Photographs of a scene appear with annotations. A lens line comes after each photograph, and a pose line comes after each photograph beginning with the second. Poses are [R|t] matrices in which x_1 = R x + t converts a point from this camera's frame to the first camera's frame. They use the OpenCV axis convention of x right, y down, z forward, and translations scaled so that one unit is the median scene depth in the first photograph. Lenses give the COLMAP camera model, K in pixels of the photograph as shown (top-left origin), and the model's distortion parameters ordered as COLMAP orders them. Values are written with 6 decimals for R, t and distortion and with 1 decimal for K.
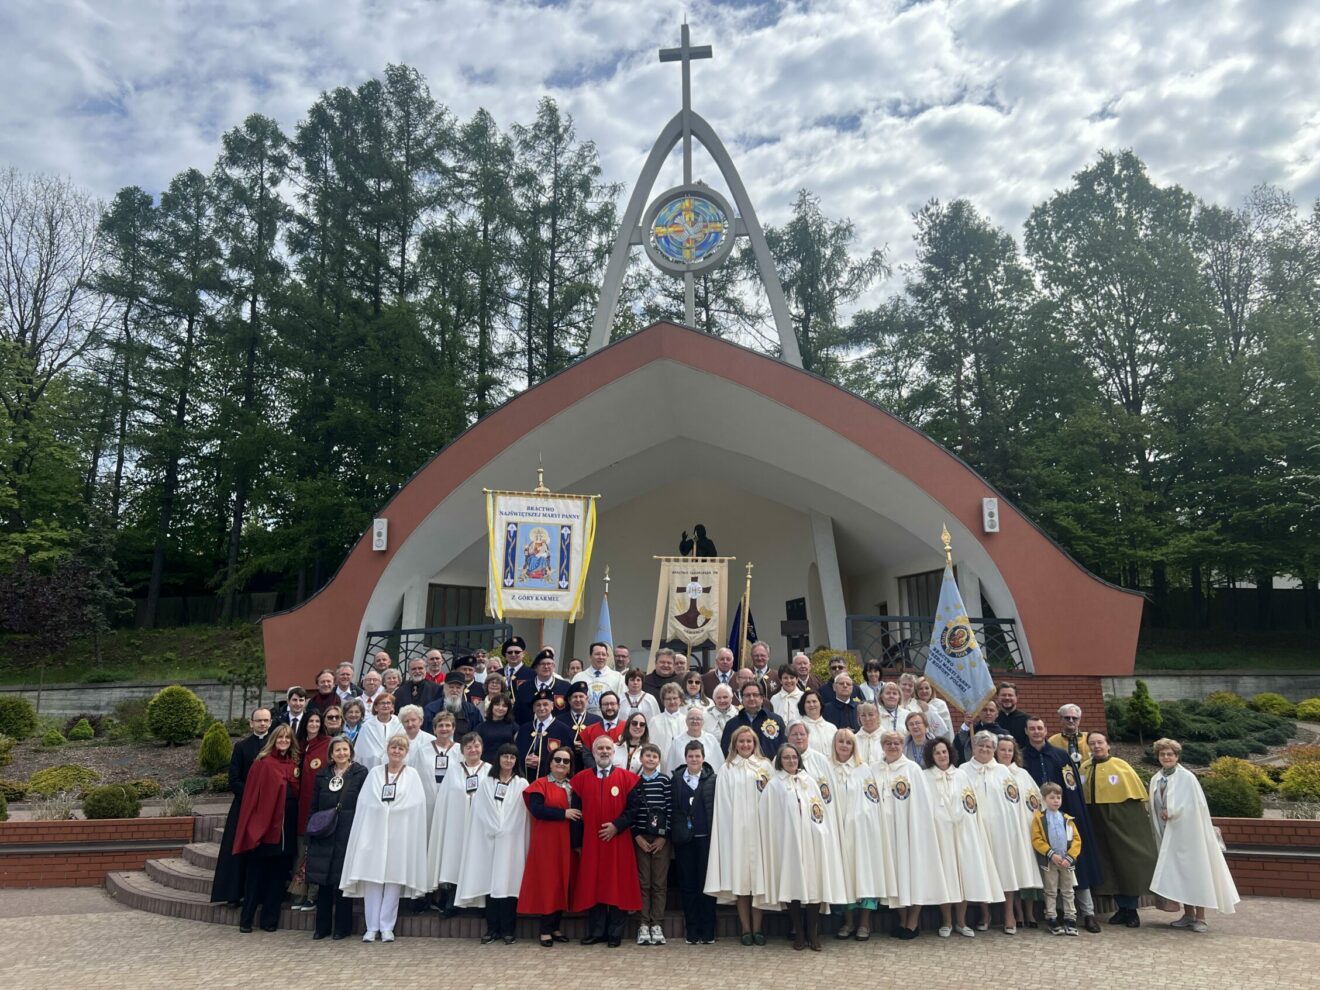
lens RADIAL K [[990.7, 0, 660.0], [0, 990.7, 495.0], [0, 0, 1]] dist [0.089712, -0.136927]
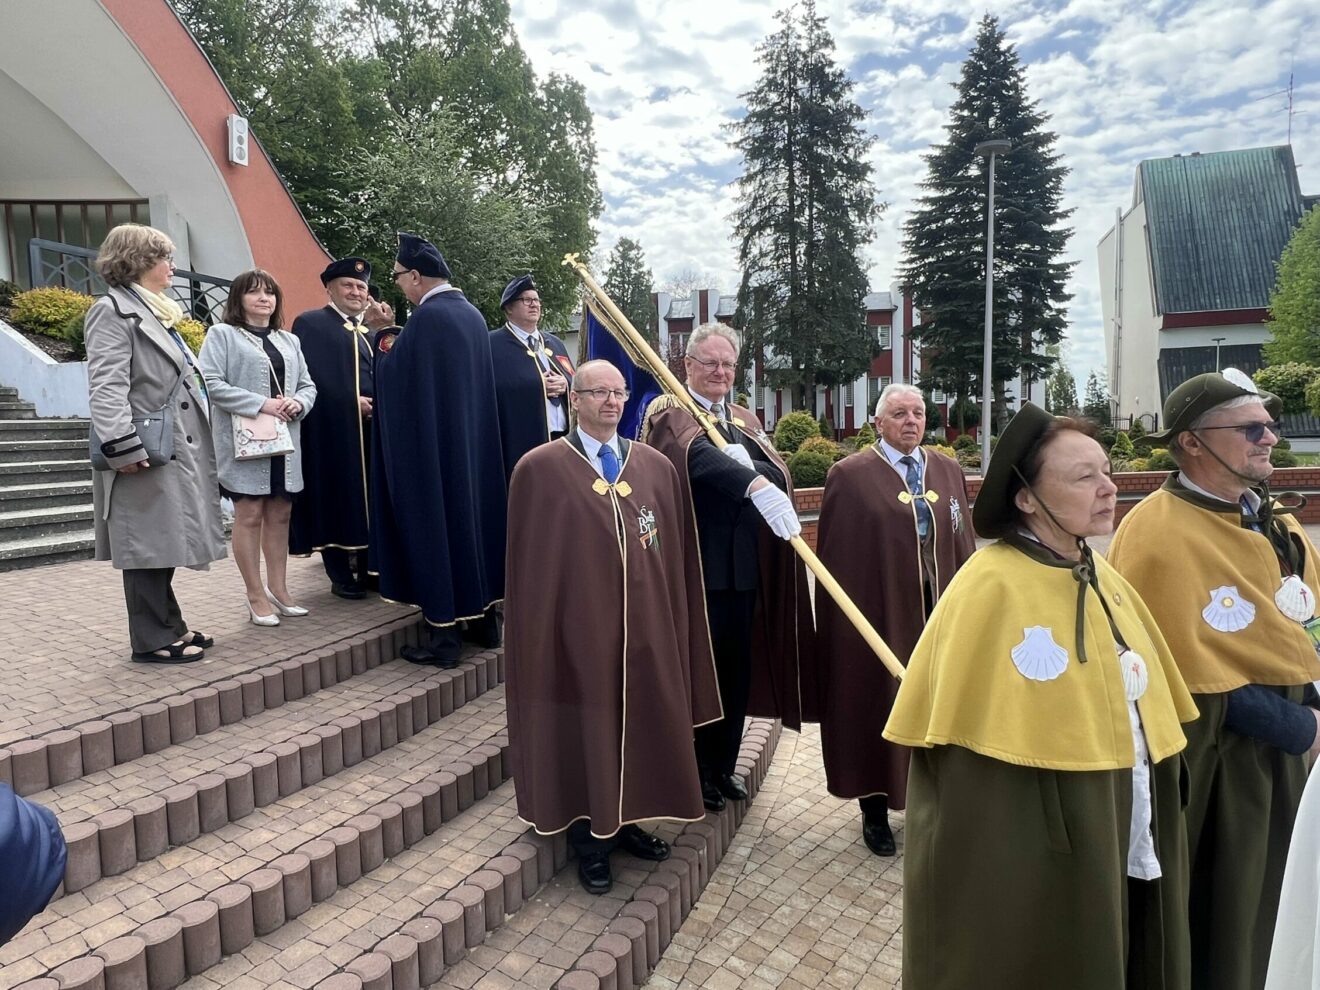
lens RADIAL K [[802.9, 0, 660.0], [0, 802.9, 495.0], [0, 0, 1]] dist [-0.006564, -0.002035]
pose [[0.347260, -0.081520, 0.934219, -0.136040], [-0.216732, 0.962267, 0.164529, 0.106411], [-0.912380, -0.259609, 0.316489, 0.448942]]
